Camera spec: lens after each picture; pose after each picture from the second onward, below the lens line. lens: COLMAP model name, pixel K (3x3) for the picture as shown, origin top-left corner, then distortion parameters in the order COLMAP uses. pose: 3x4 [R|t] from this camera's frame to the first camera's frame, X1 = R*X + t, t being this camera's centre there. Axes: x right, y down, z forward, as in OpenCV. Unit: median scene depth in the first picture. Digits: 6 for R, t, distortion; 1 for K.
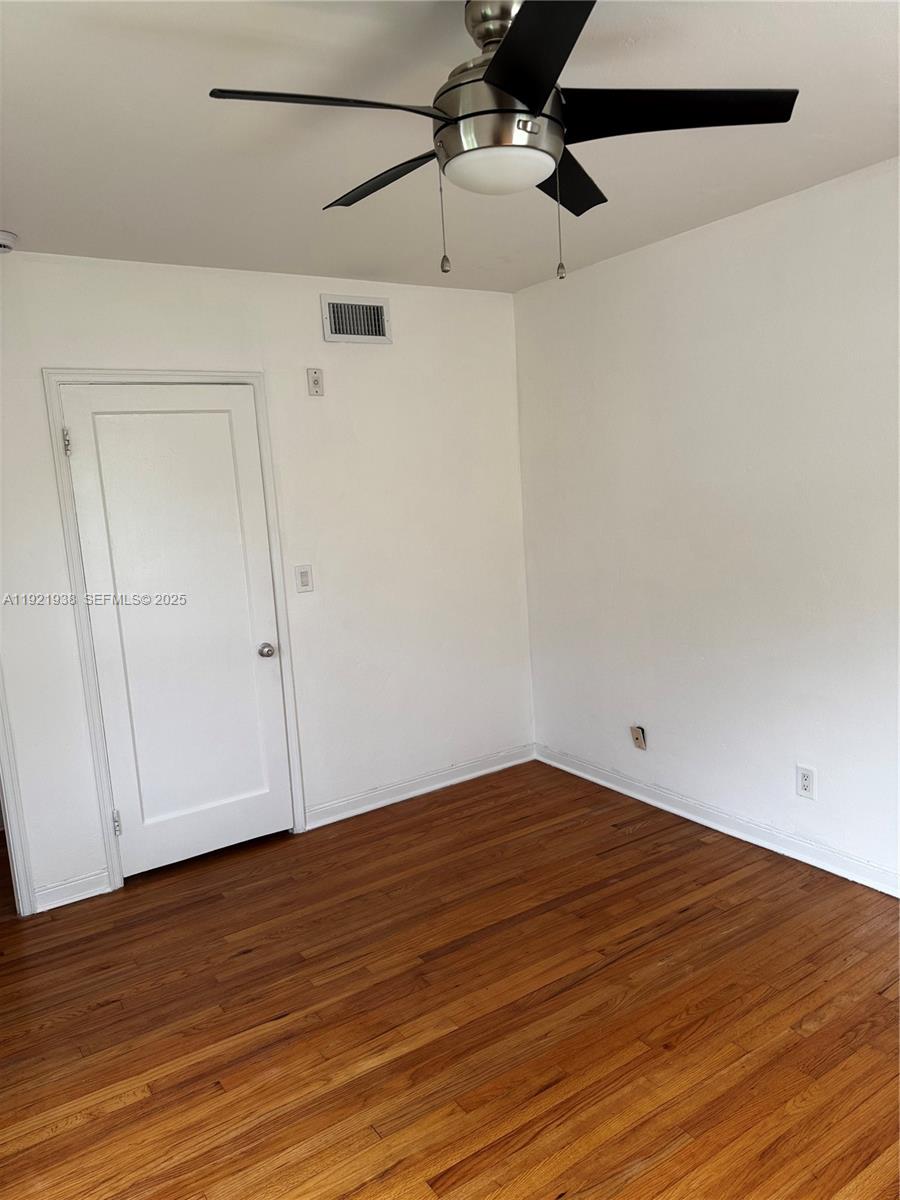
lens RADIAL K [[867.1, 0, 453.1], [0, 867.1, 603.3], [0, 0, 1]] dist [0.042138, -0.006751]
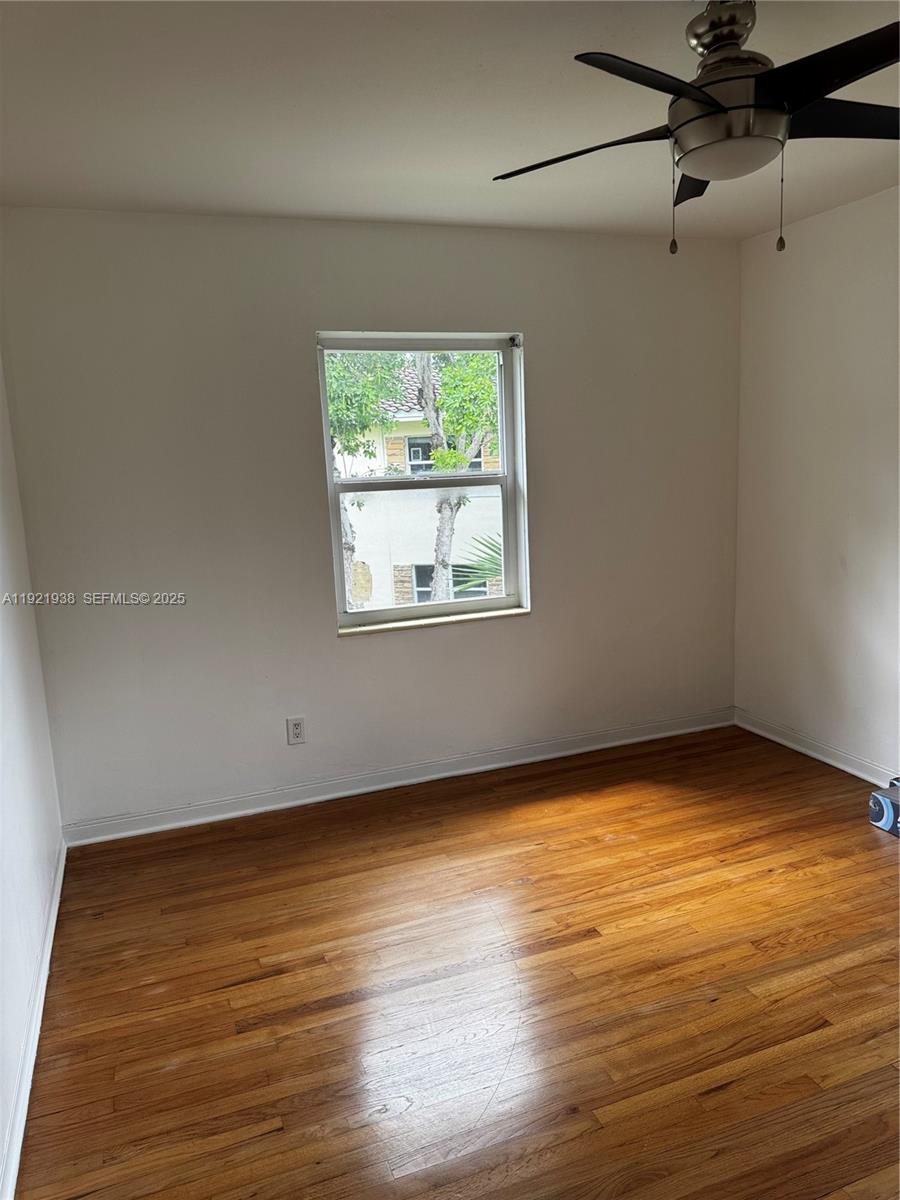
lens RADIAL K [[860.9, 0, 471.2], [0, 860.9, 587.5], [0, 0, 1]] dist [0.118011, -0.082690]
pose [[-0.972706, 0.066771, 0.222225, 0.105780], [0.130809, 0.948811, 0.287482, -0.235262], [-0.191654, 0.308705, -0.931649, 1.572946]]
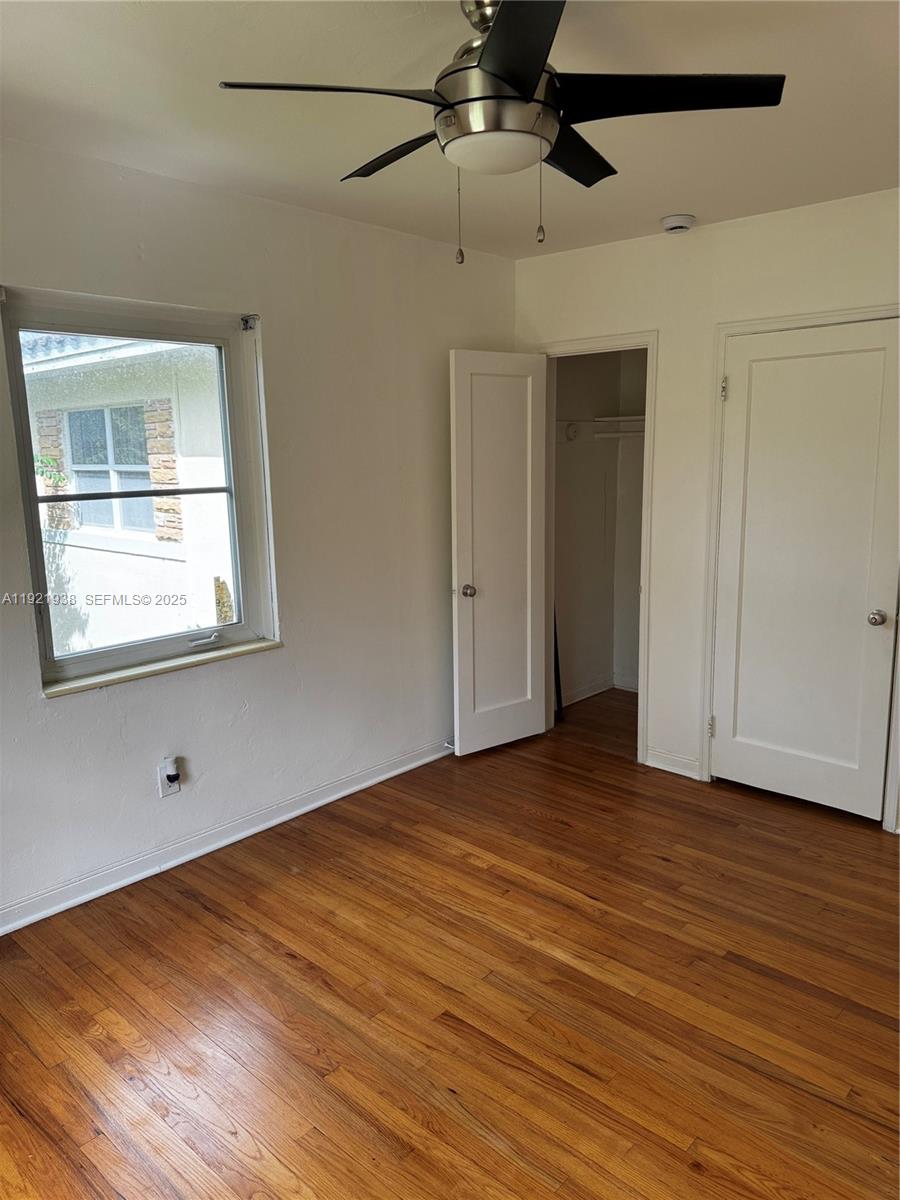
lens RADIAL K [[867.1, 0, 453.1], [0, 867.1, 603.3], [0, 0, 1]] dist [0.042138, -0.006751]
pose [[0.236774, 0.231675, -0.943539, 0.779359], [-0.145816, 0.968627, 0.201244, -0.115171], [0.960560, 0.089933, 0.263127, 0.493726]]
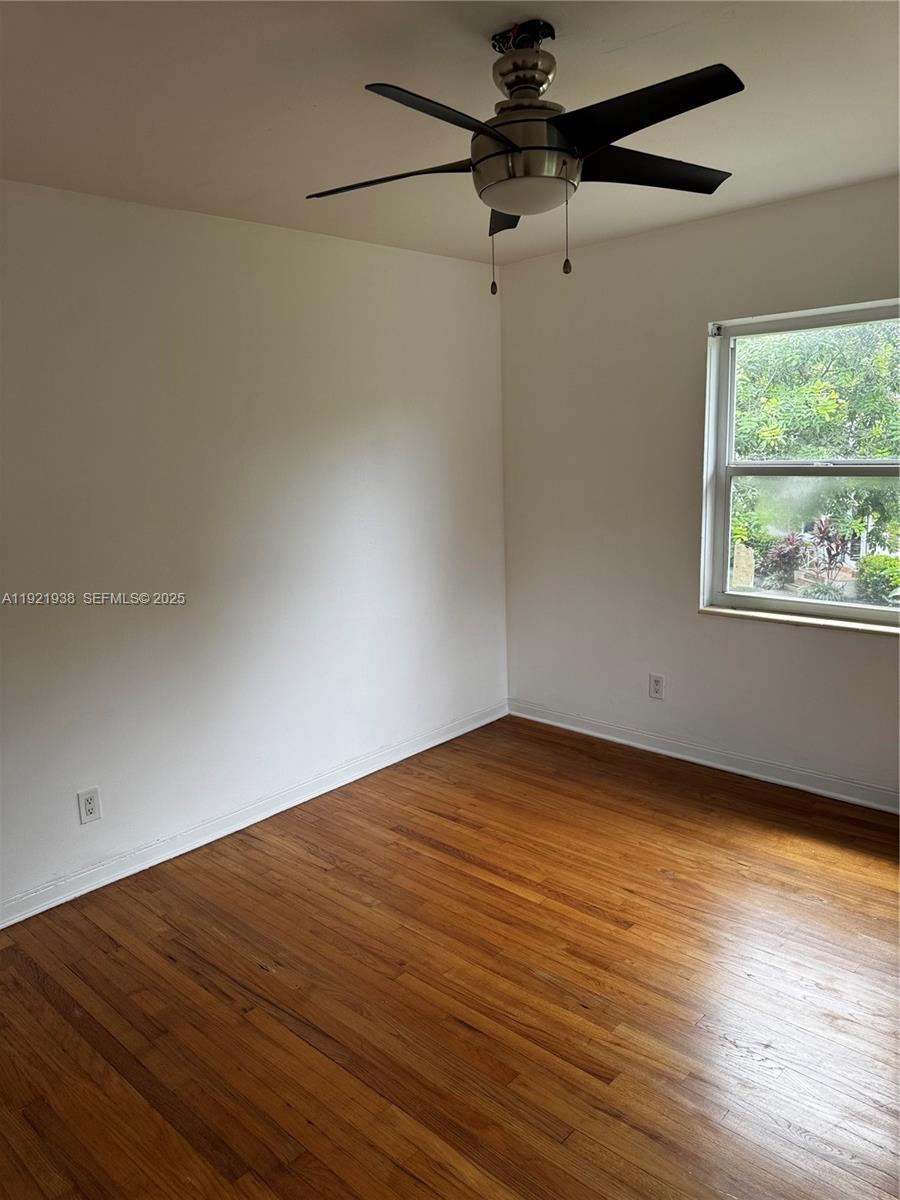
lens RADIAL K [[867.1, 0, 453.1], [0, 867.1, 603.3], [0, 0, 1]] dist [0.042138, -0.006751]
pose [[-0.225999, -0.113083, 0.967542, -0.767131], [0.193333, 0.968274, 0.158327, -0.109689], [-0.954750, 0.222839, -0.196966, 0.988867]]
